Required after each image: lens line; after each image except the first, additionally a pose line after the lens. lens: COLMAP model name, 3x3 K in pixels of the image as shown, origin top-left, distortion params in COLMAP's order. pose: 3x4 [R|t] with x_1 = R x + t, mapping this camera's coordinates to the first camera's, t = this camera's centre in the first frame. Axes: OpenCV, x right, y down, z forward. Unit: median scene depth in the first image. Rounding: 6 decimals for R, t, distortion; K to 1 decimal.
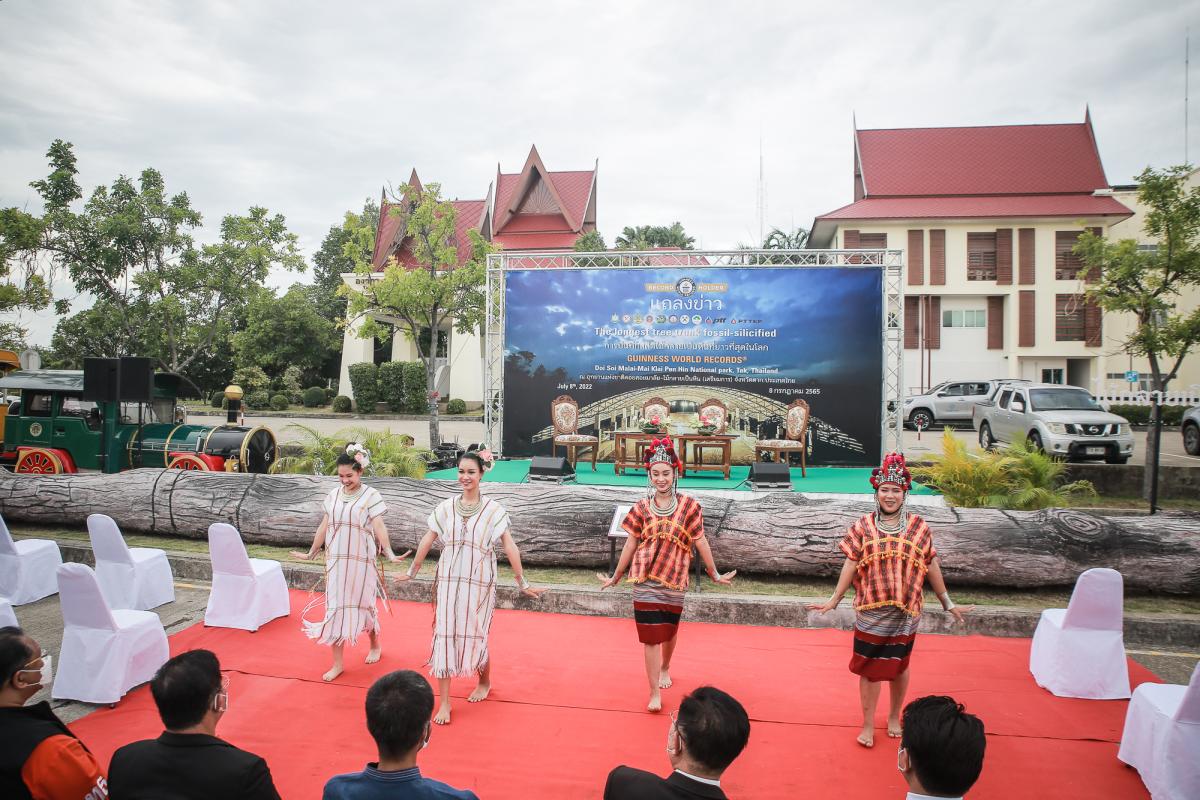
lens RADIAL K [[821.2, 0, 606.4], [0, 821.2, 397.9], [0, 0, 1]] dist [-0.130129, 0.100562]
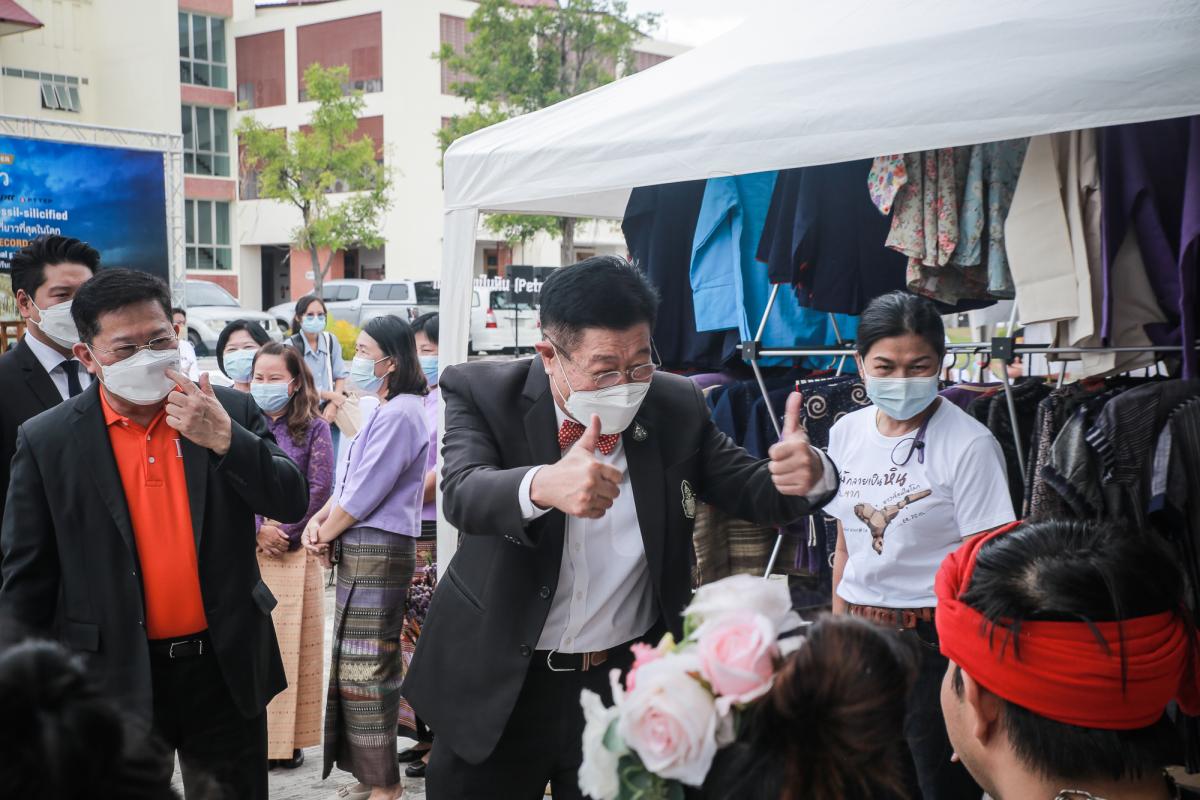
lens RADIAL K [[1634.5, 0, 600.0], [0, 1634.5, 400.0], [0, 0, 1]] dist [0.012319, 0.443448]
pose [[0.513813, -0.053471, 0.856234, -1.039005], [0.009312, 0.998345, 0.056758, 0.026566], [-0.857852, -0.021190, 0.513460, -0.444030]]
